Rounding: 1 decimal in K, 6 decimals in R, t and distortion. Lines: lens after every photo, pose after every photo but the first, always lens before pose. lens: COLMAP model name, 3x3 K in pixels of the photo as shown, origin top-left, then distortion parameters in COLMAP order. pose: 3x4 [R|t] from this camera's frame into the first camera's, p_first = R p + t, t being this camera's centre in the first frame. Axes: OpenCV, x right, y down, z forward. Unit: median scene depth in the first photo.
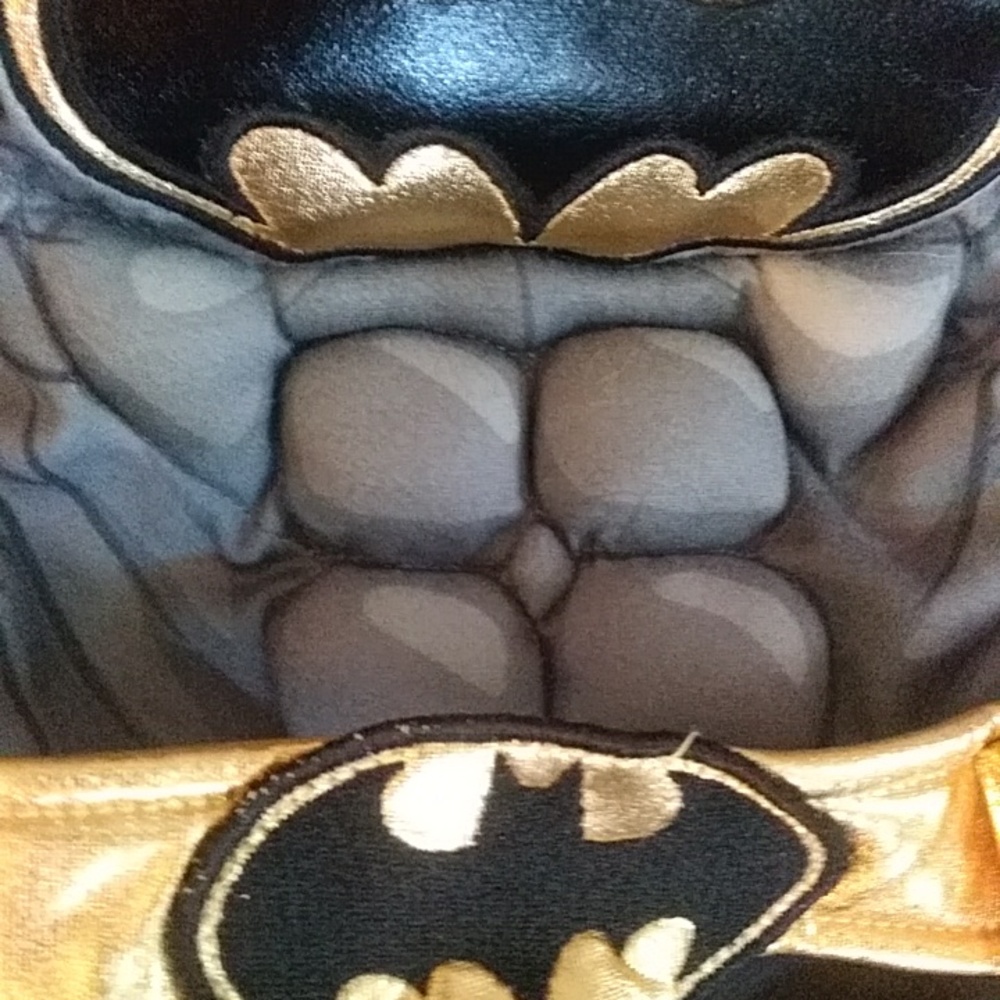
lens RADIAL K [[1433.4, 0, 500.0], [0, 1433.4, 500.0], [0, 0, 1]] dist [0.020362, -0.012888]
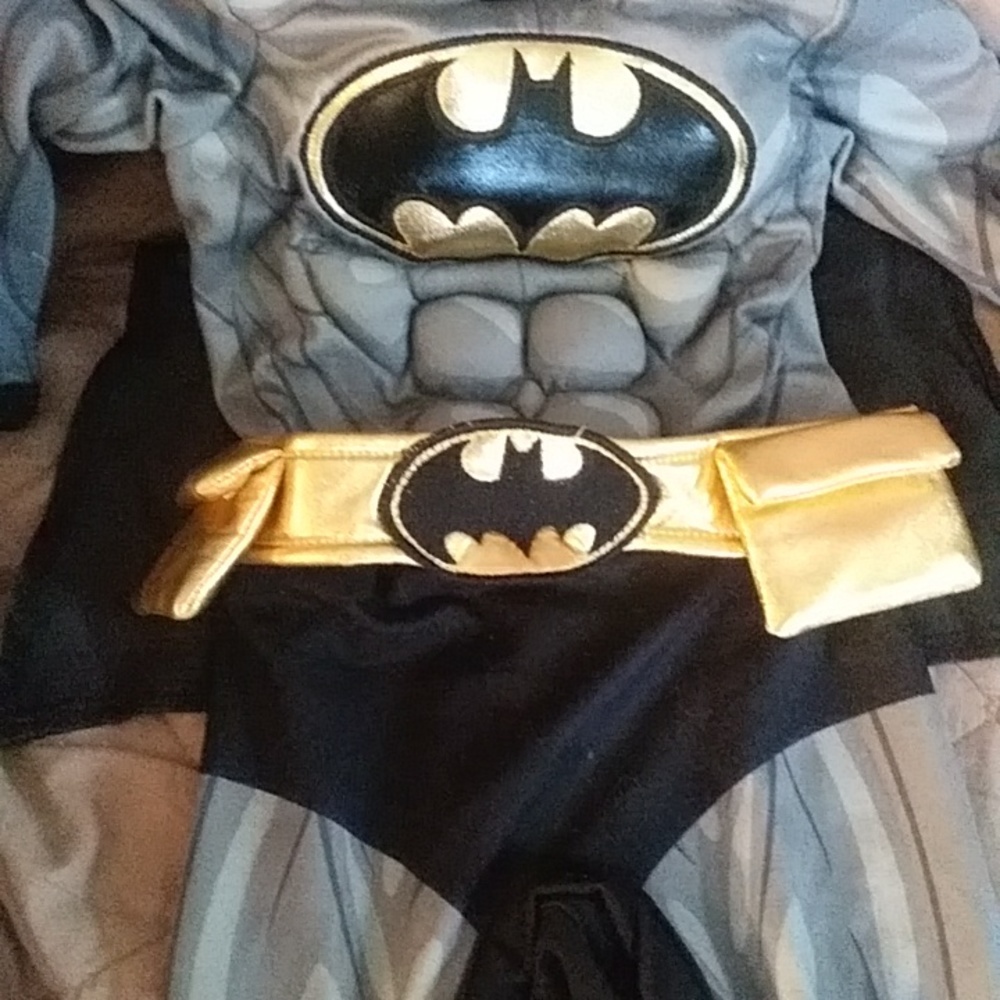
lens RADIAL K [[1386.5, 0, 500.6], [0, 1386.5, 520.5], [0, 0, 1]] dist [0.175947, -0.665959]
pose [[0.998722, -0.022716, -0.045146, 0.078240], [0.018505, 0.995623, -0.091608, 0.454971], [0.047029, 0.090656, 0.994771, -1.180637]]
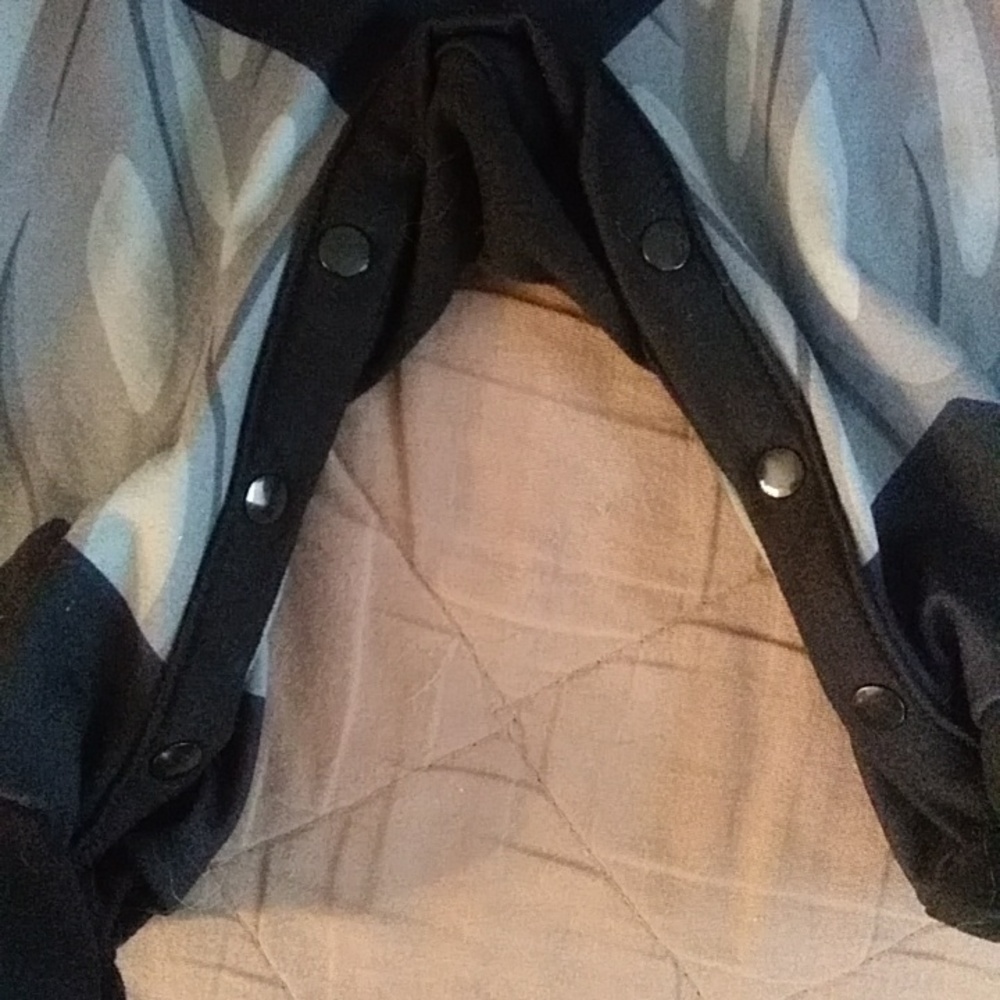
lens RADIAL K [[1386.5, 0, 500.6], [0, 1386.5, 520.5], [0, 0, 1]] dist [0.175947, -0.665959]
pose [[0.996307, 0.007498, -0.085533, 0.207326], [0.000821, 0.995302, 0.096814, 1.118529], [0.085857, -0.096527, 0.991620, -0.511556]]
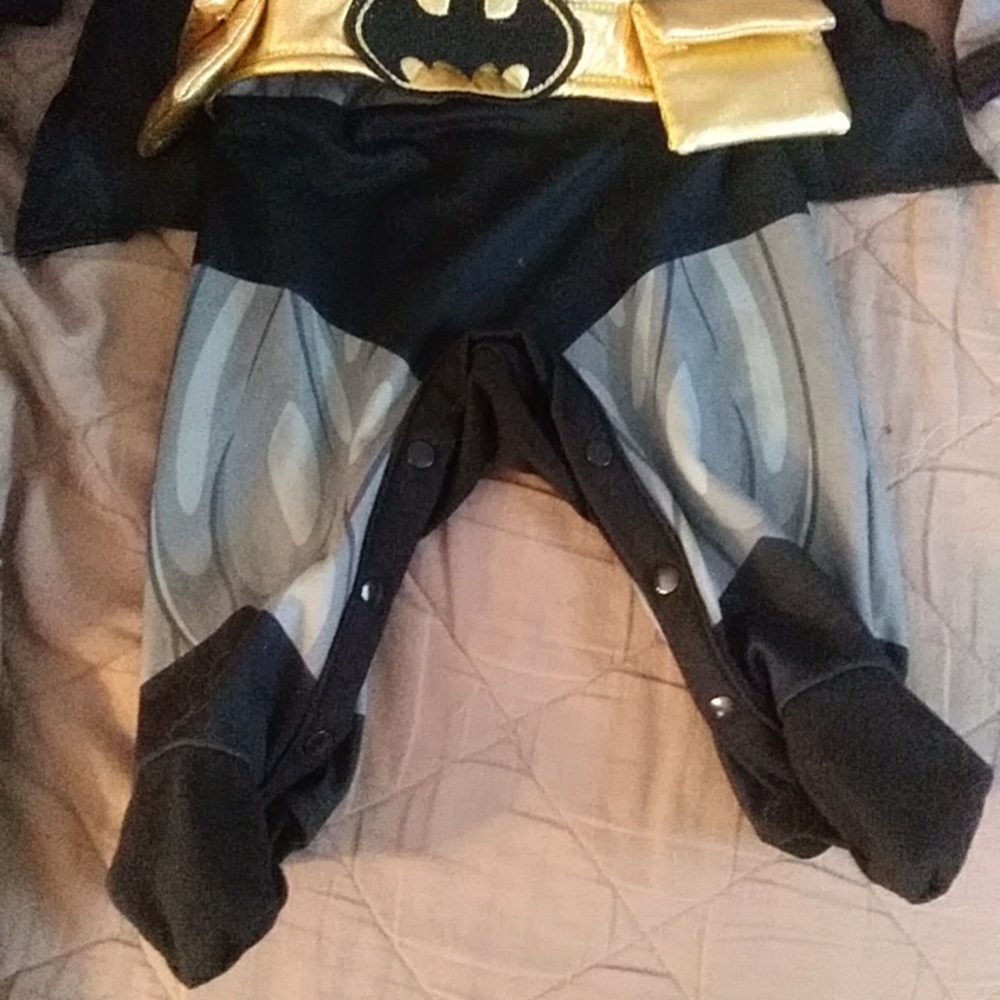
lens RADIAL K [[1386.5, 0, 500.6], [0, 1386.5, 520.5], [0, 0, 1]] dist [0.175947, -0.665959]
pose [[0.999157, -0.002189, -0.040988, 0.177149], [-0.002003, 0.994786, -0.101961, 1.342043], [0.040997, 0.101958, 0.993944, -1.497717]]
